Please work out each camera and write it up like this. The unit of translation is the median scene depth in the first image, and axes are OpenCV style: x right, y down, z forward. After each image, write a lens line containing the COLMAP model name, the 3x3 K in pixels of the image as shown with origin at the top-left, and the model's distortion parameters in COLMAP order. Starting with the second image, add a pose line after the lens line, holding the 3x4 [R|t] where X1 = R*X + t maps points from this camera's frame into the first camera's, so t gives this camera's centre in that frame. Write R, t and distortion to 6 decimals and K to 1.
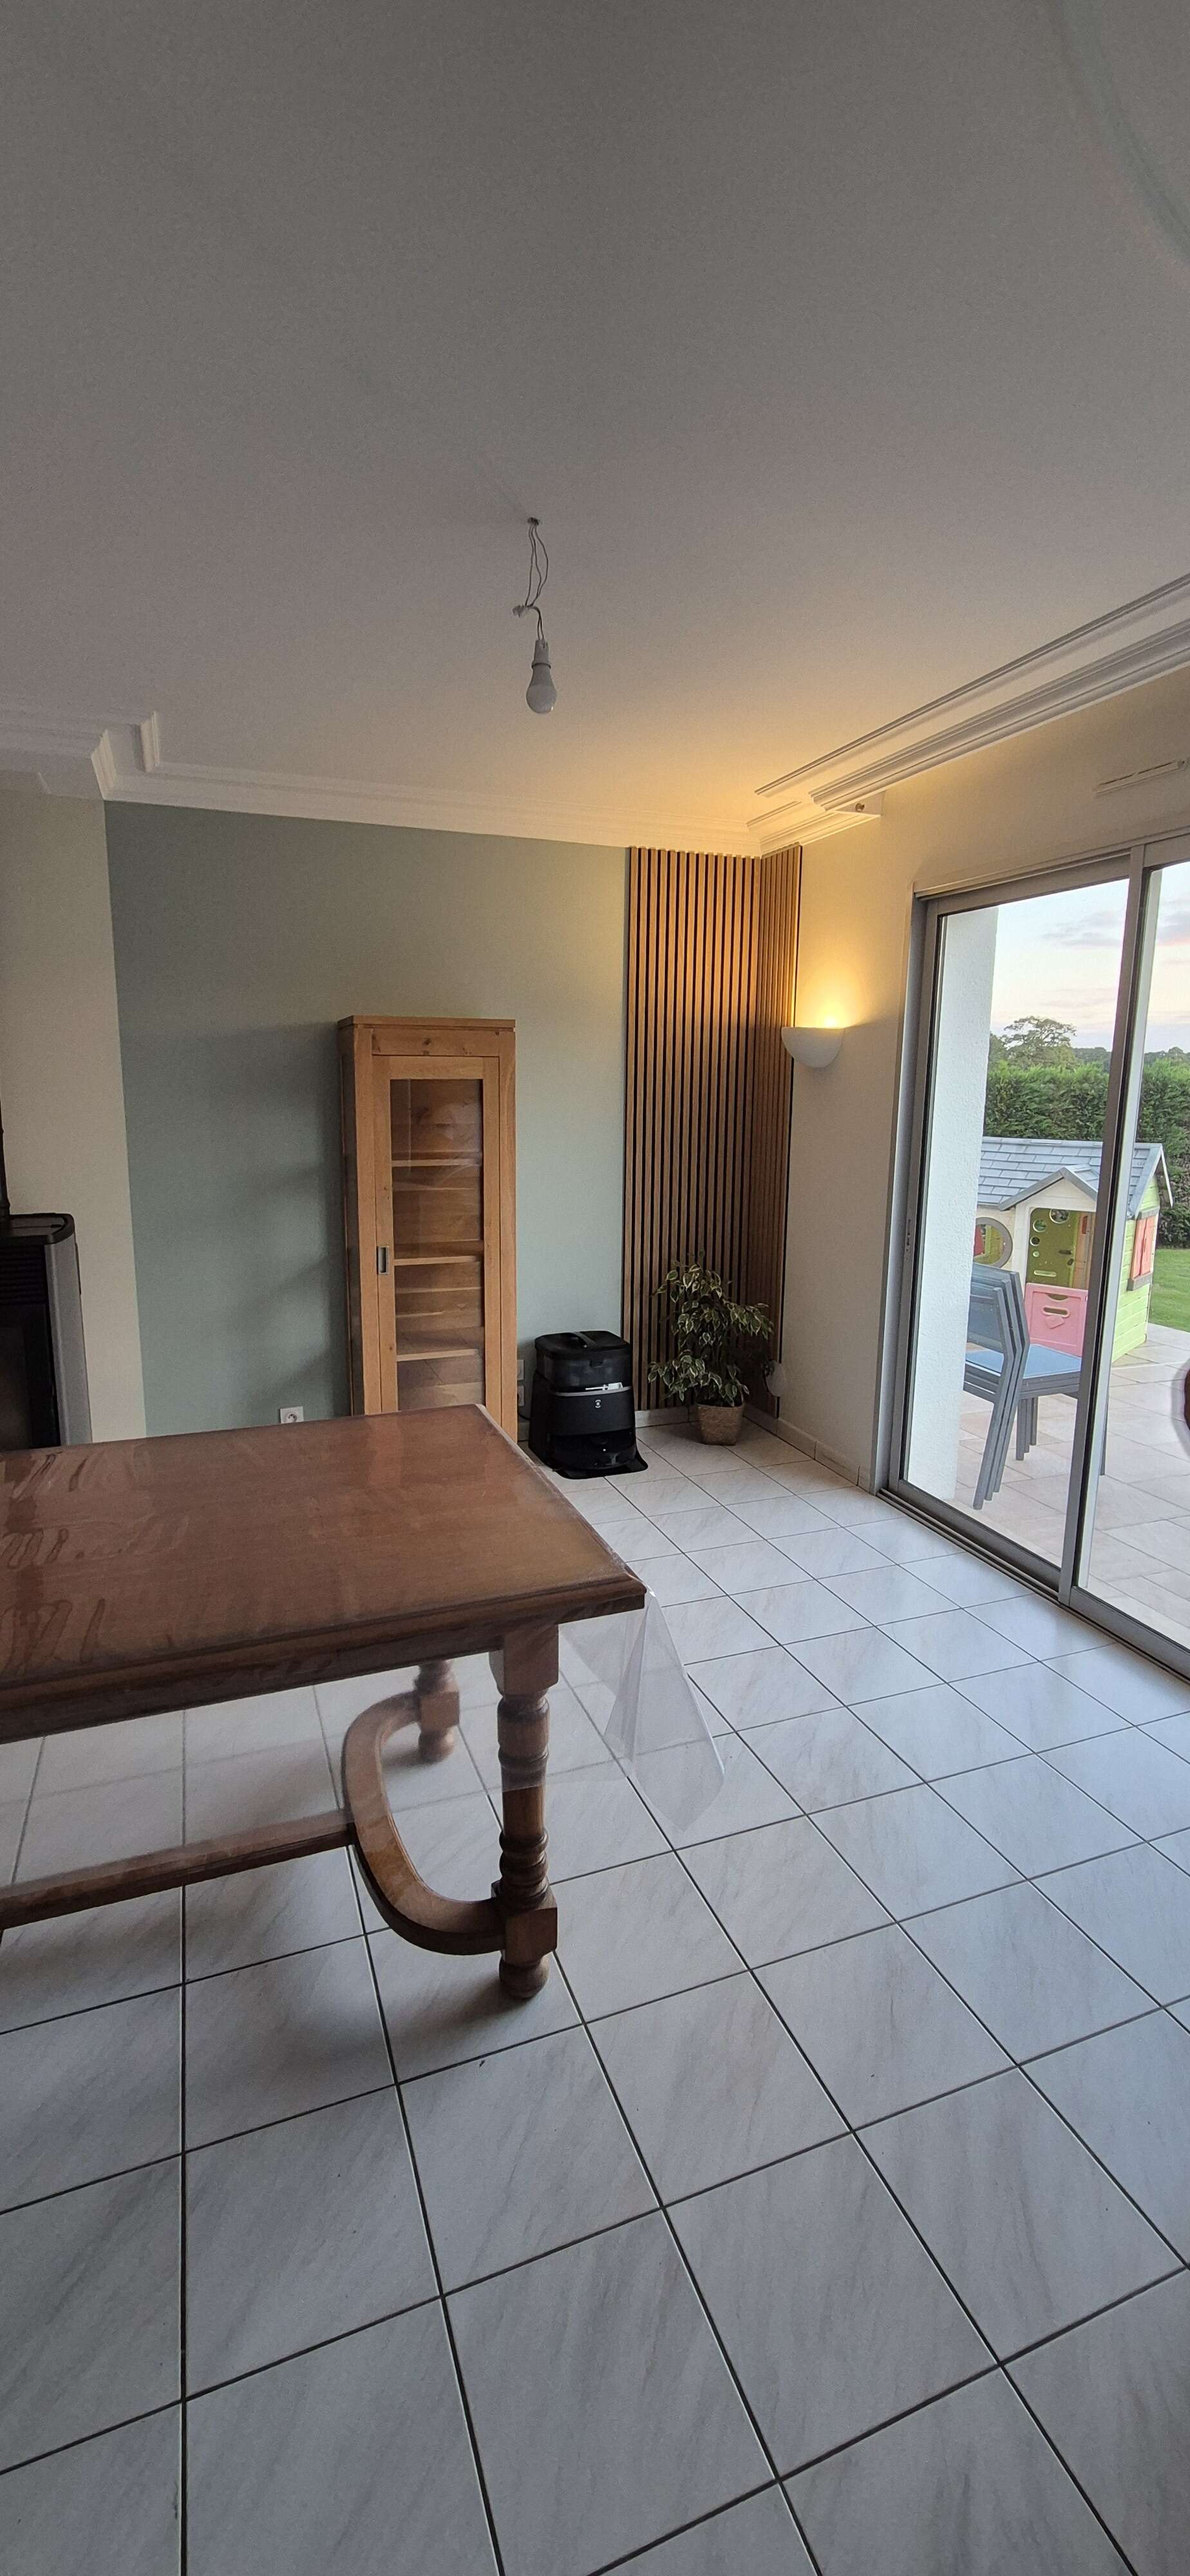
lens RADIAL K [[1056.6, 0, 590.7], [0, 1056.6, 1287.4], [0, 0, 1]] dist [-0.003217, -0.001042]
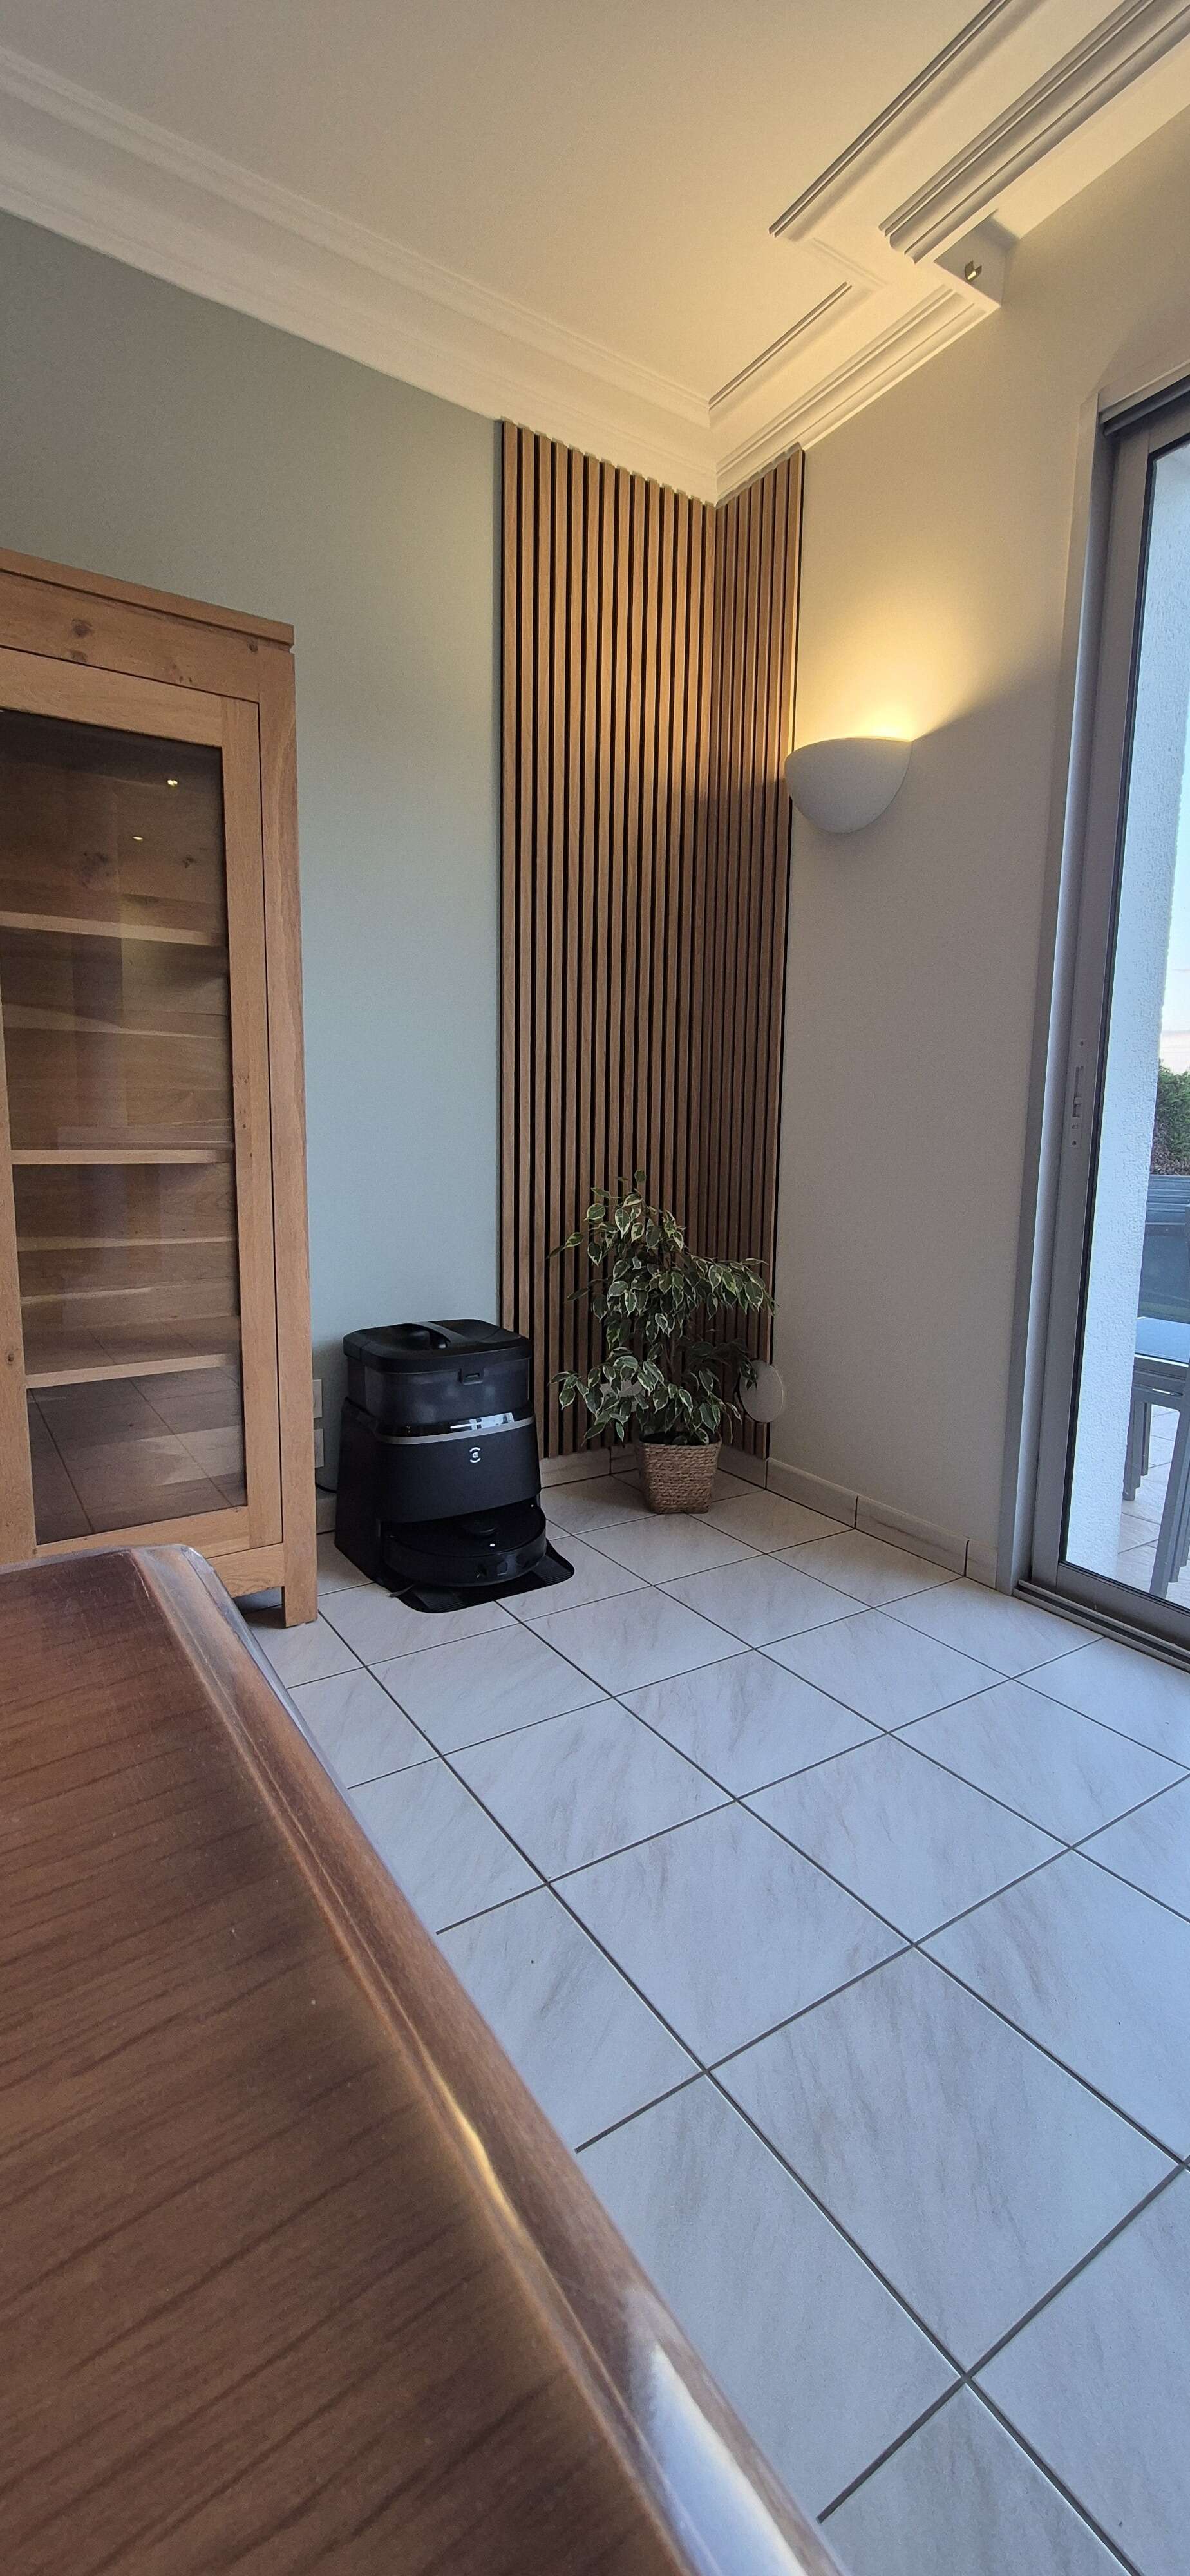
lens RADIAL K [[1056.6, 0, 599.3], [0, 1056.6, 1265.8], [0, 0, 1]] dist [-0.003217, -0.001042]
pose [[0.976188, -0.027318, 0.215201, -0.041389], [0.038984, 0.997980, -0.050156, 0.045143], [-0.213396, 0.057351, 0.975281, 0.467117]]
